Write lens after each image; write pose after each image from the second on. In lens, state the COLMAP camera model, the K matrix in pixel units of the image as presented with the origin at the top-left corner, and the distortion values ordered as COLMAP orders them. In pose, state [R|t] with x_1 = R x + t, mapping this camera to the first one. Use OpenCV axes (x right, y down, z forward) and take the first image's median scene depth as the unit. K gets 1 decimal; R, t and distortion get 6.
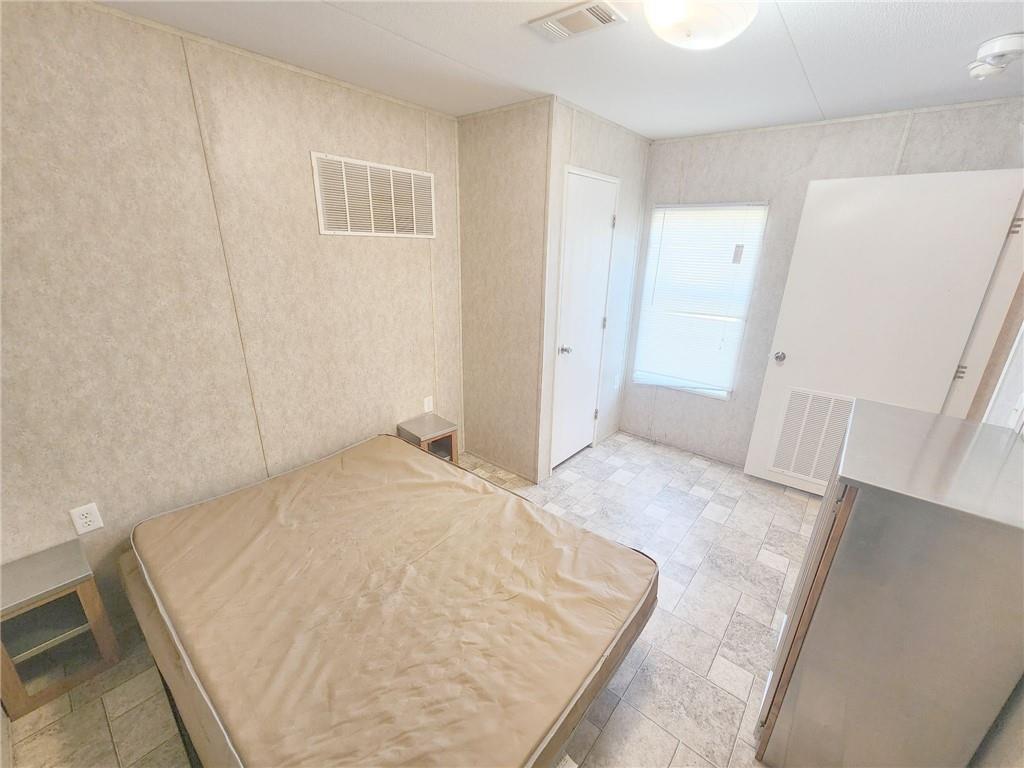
lens RADIAL K [[426.6, 0, 514.6], [0, 426.6, 386.6], [0, 0, 1]] dist [-0.007007, -0.000342]
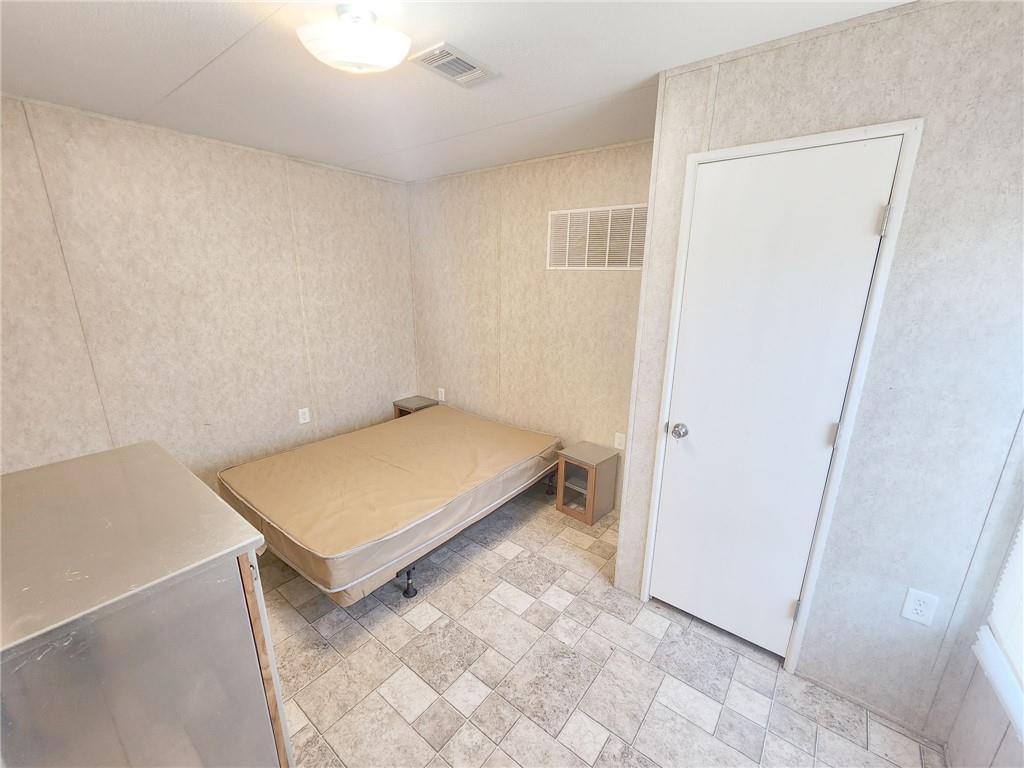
lens RADIAL K [[426.6, 0, 514.6], [0, 426.6, 386.6], [0, 0, 1]] dist [-0.007007, -0.000342]
pose [[0.019014, 0.230056, -0.972992, 0.919957], [-0.328266, 0.920656, 0.211267, -0.257839], [0.944394, 0.315383, 0.093025, 0.860383]]
